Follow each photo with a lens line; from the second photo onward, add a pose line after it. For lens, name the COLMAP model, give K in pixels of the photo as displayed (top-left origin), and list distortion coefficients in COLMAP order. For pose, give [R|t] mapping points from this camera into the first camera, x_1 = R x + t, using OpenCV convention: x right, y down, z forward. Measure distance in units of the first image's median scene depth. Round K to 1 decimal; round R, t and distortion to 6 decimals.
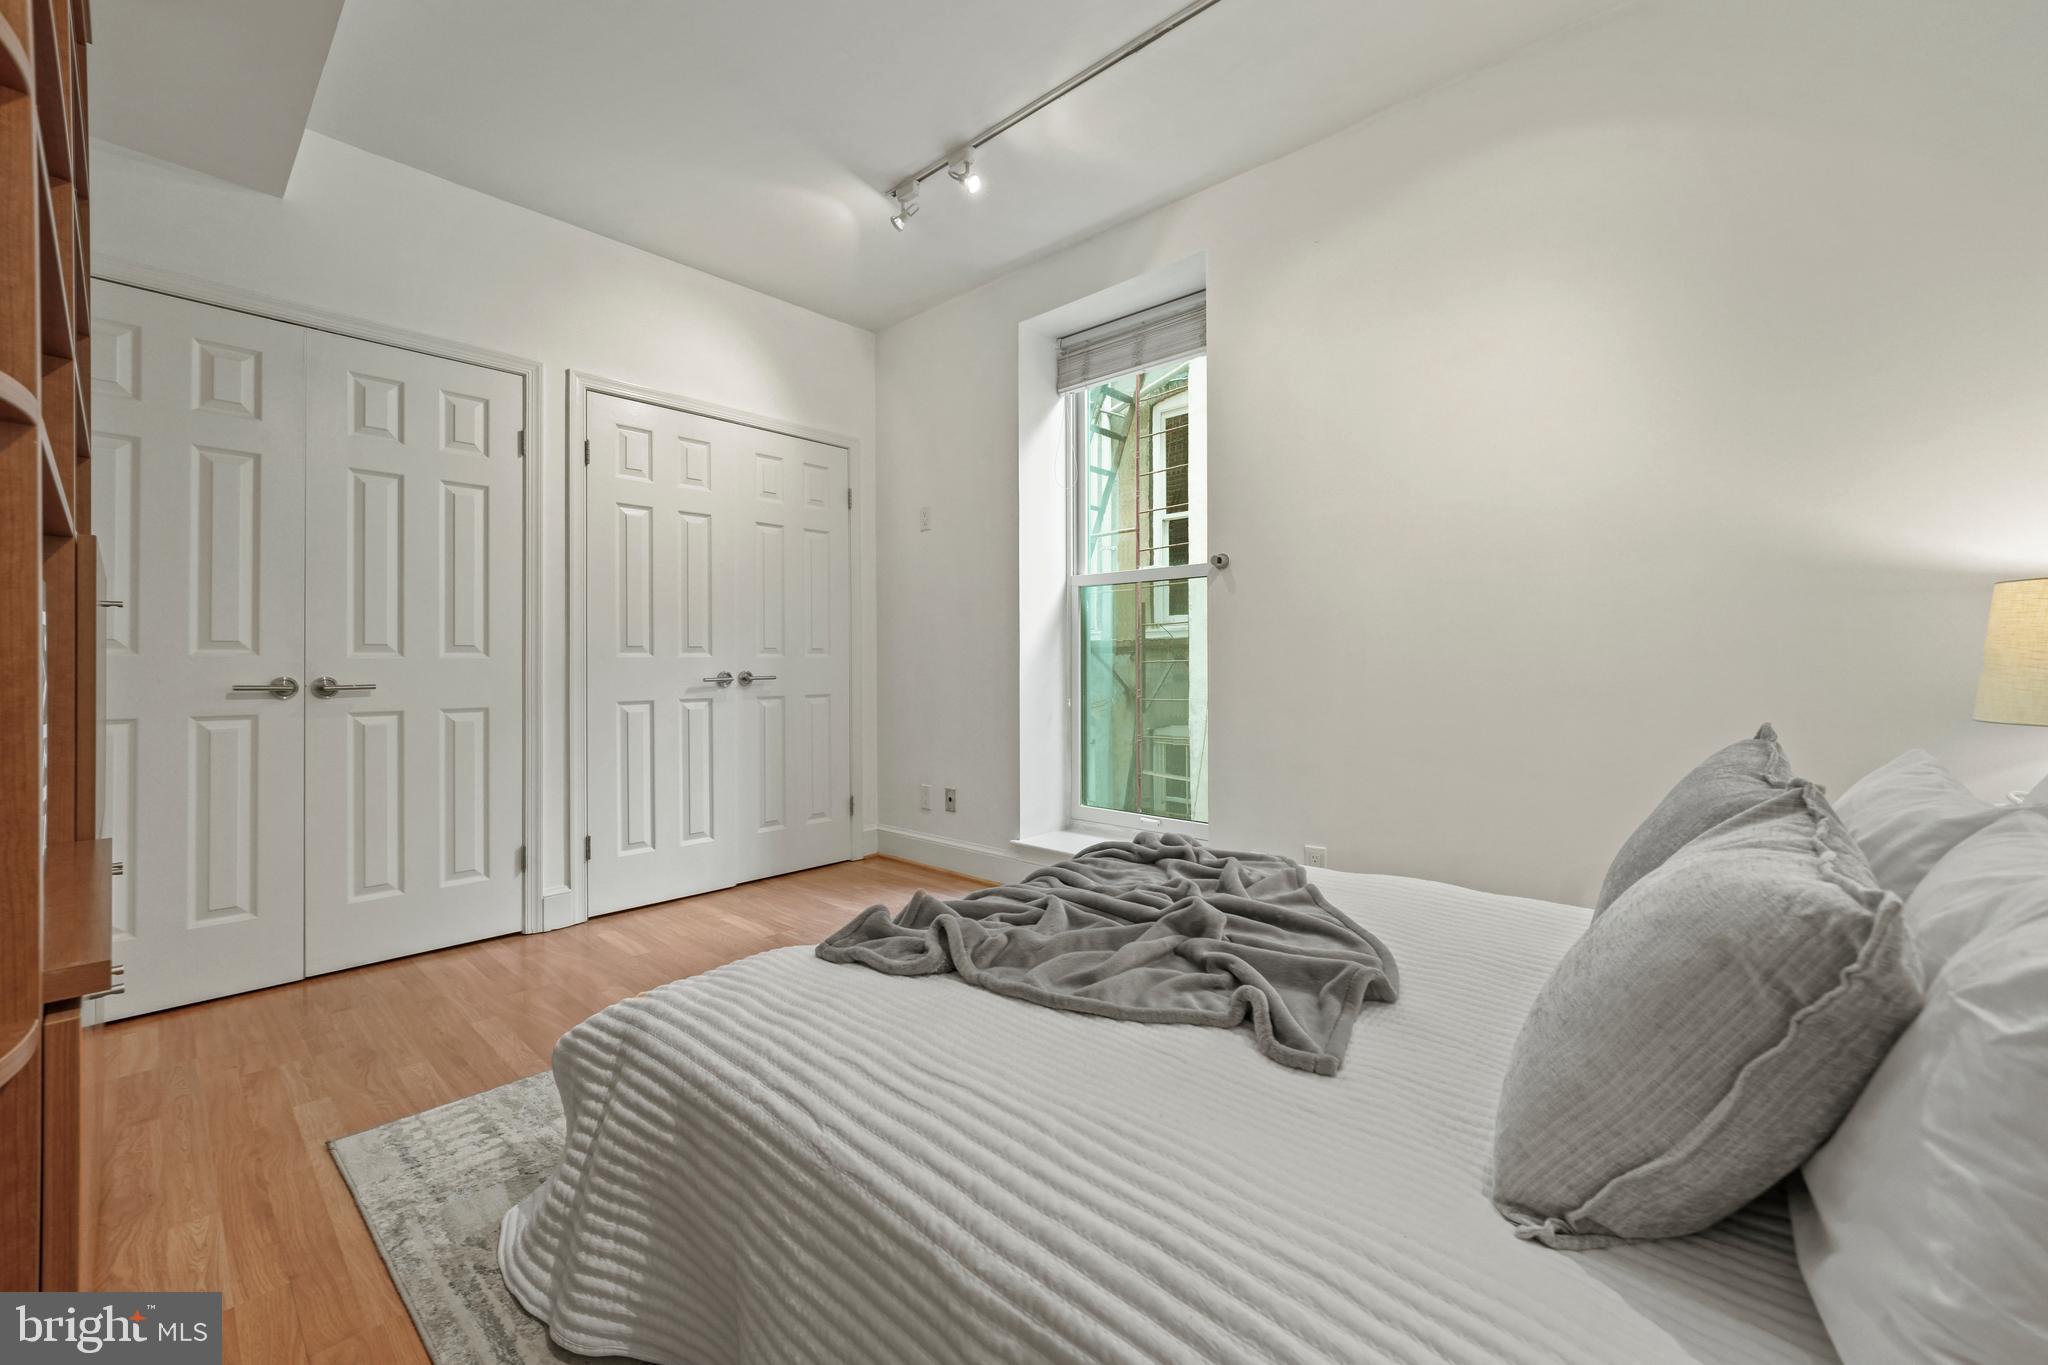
lens RADIAL K [[836.0, 0, 1042.5], [0, 836.0, 654.8], [0, 0, 1]] dist [0.016379, 0.003713]
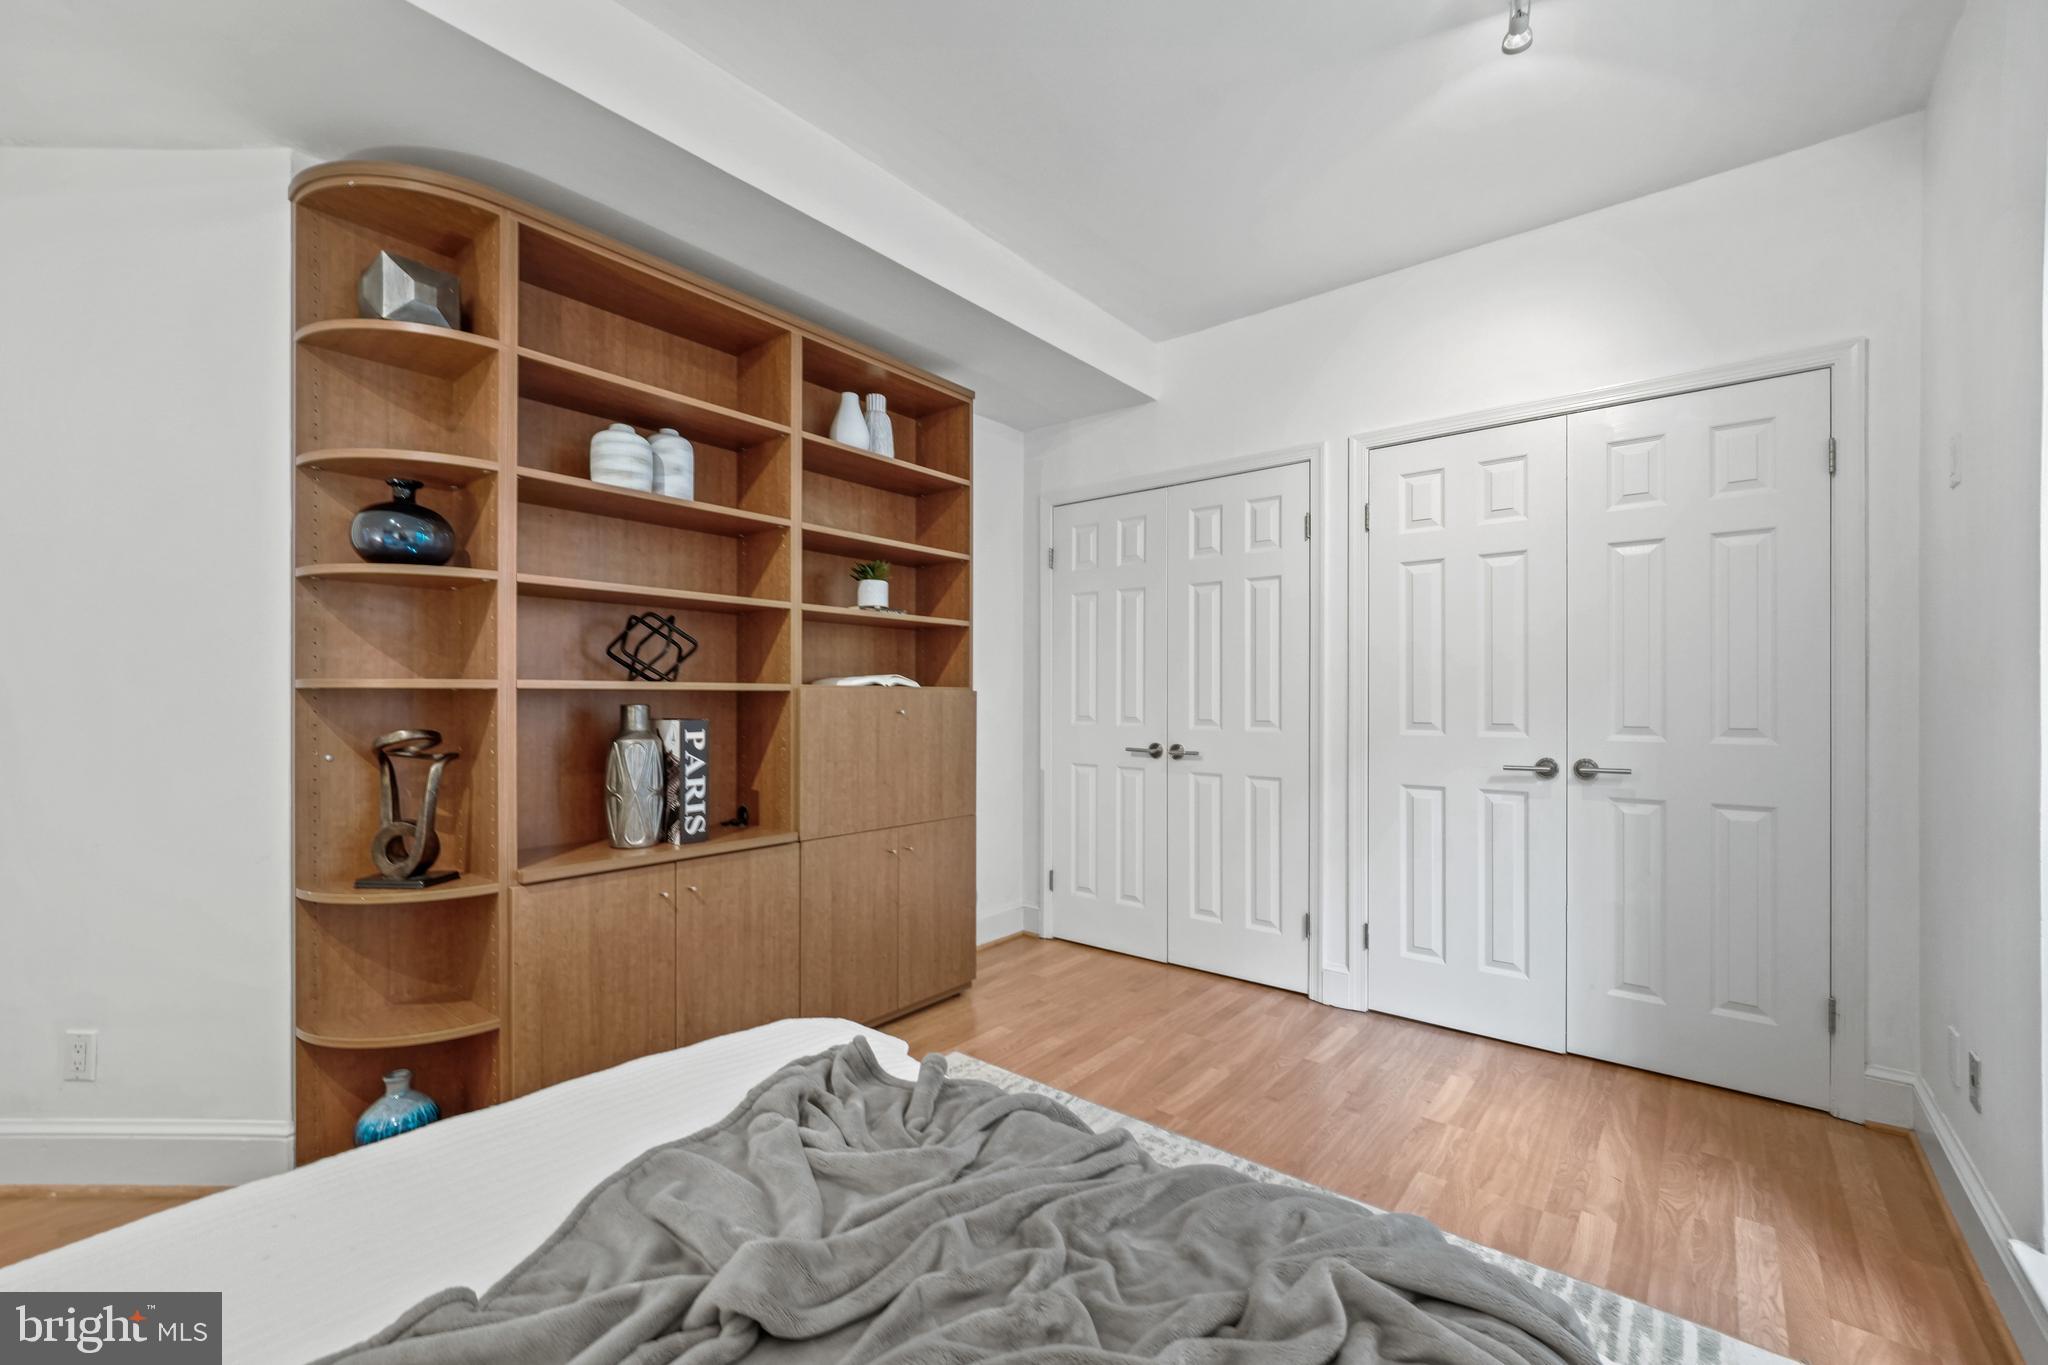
lens RADIAL K [[836.0, 0, 1044.0], [0, 836.0, 704.5], [0, 0, 1]] dist [0.016379, 0.003713]
pose [[0.071438, 0.008632, -0.997408, 0.562410], [-0.000141, 0.999963, 0.008644, -0.057555], [0.997445, -0.000477, 0.071436, 0.858672]]
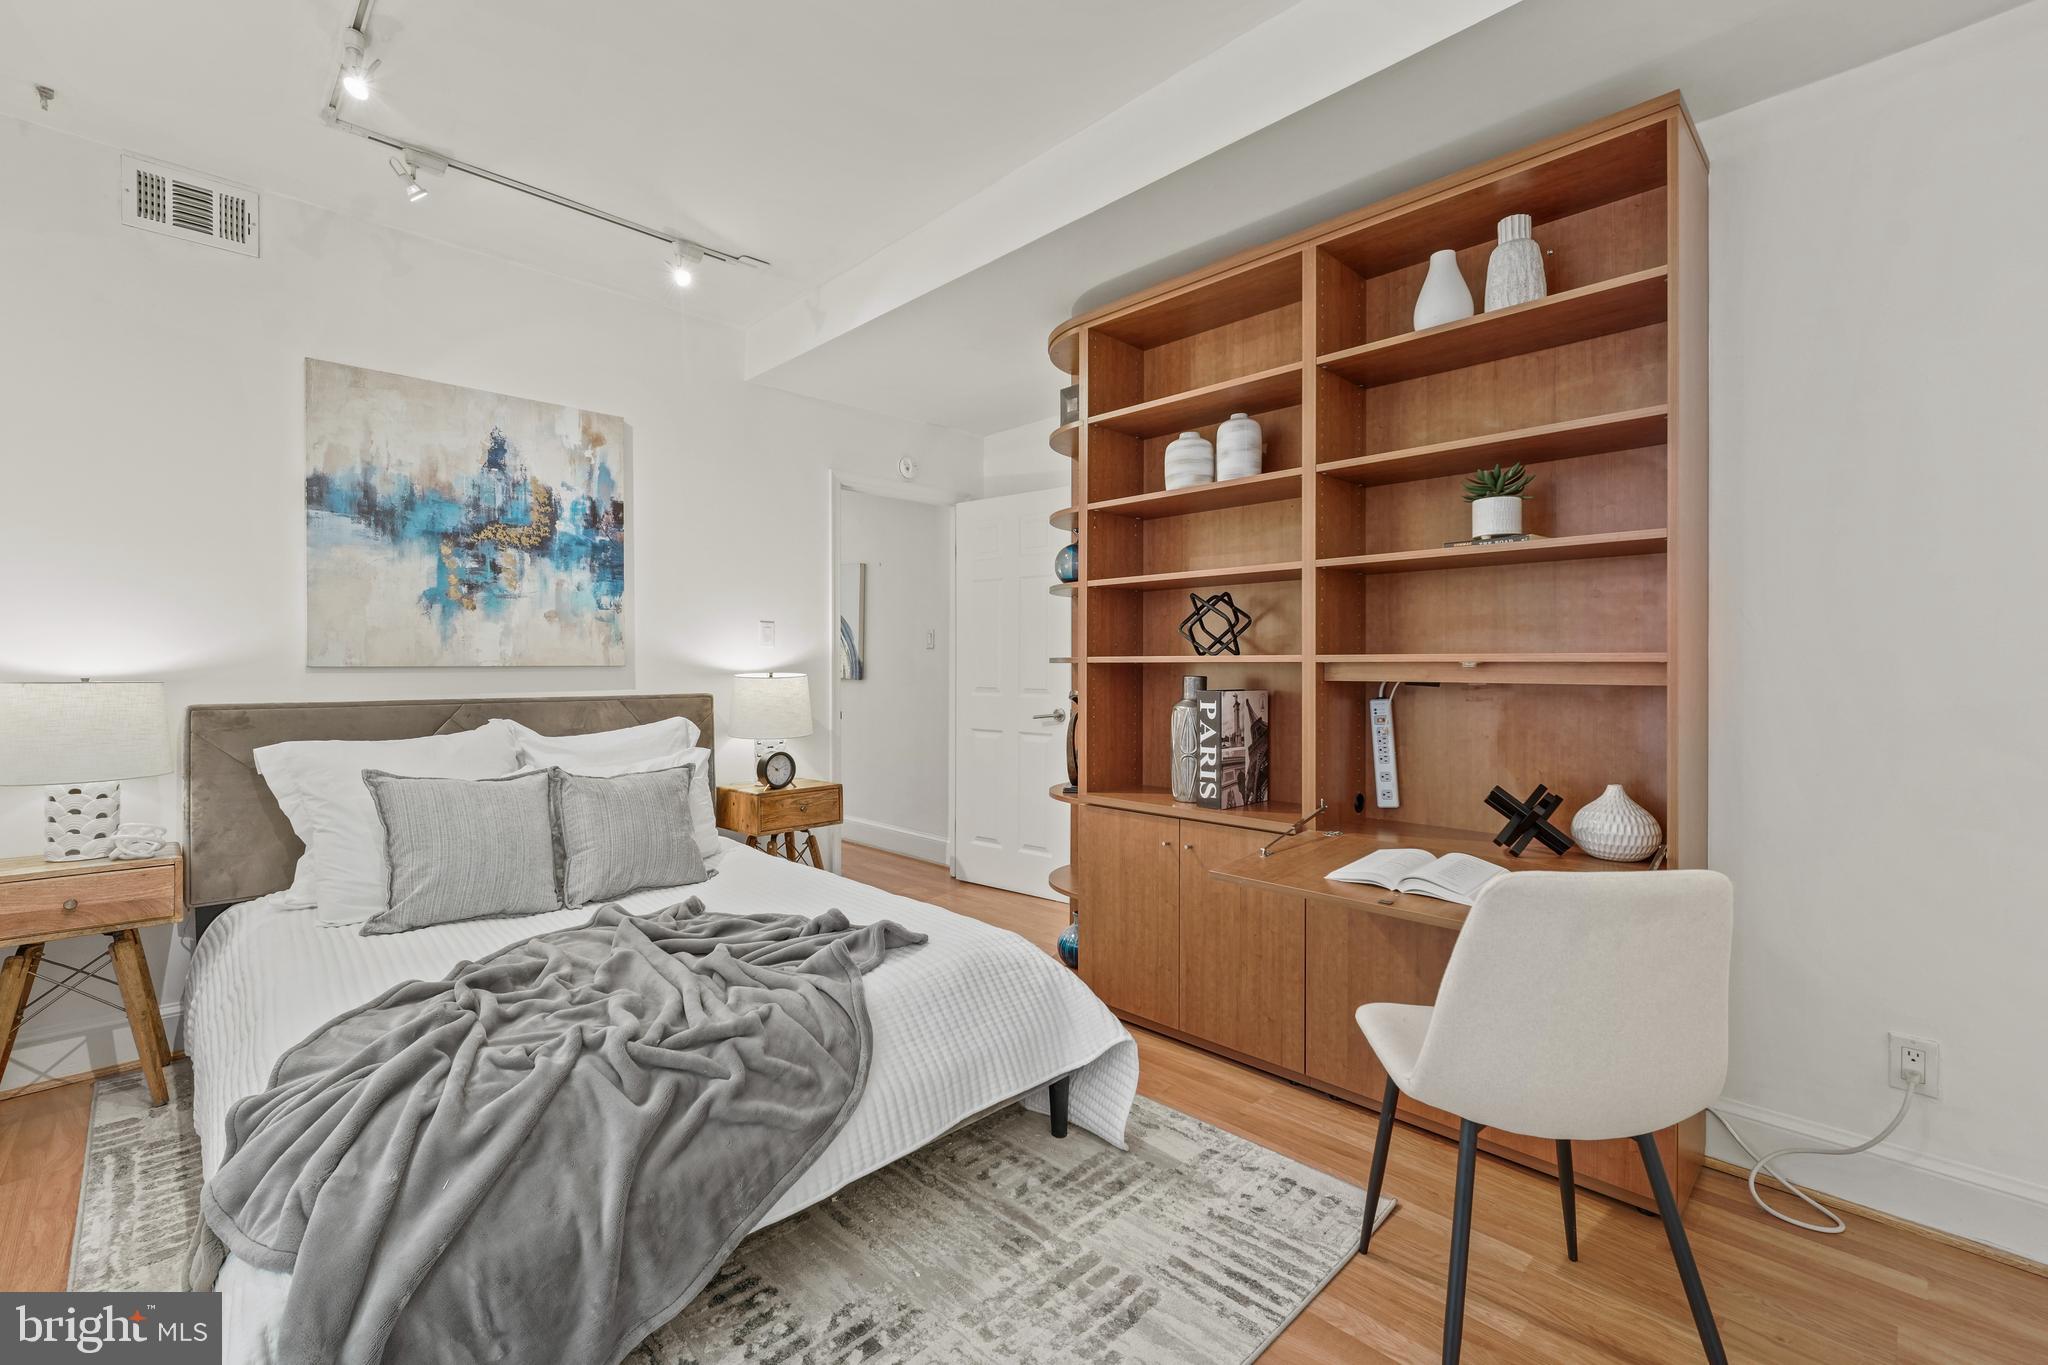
lens RADIAL K [[893.3, 0, 1033.2], [0, 893.3, 671.9], [0, 0, 1]] dist [0.001149, 0.000300]
pose [[-0.998677, 0.004060, 0.051270, -0.344526], [0.004497, 0.999954, 0.008419, -0.065133], [-0.051233, 0.008638, -0.998649, 1.682841]]
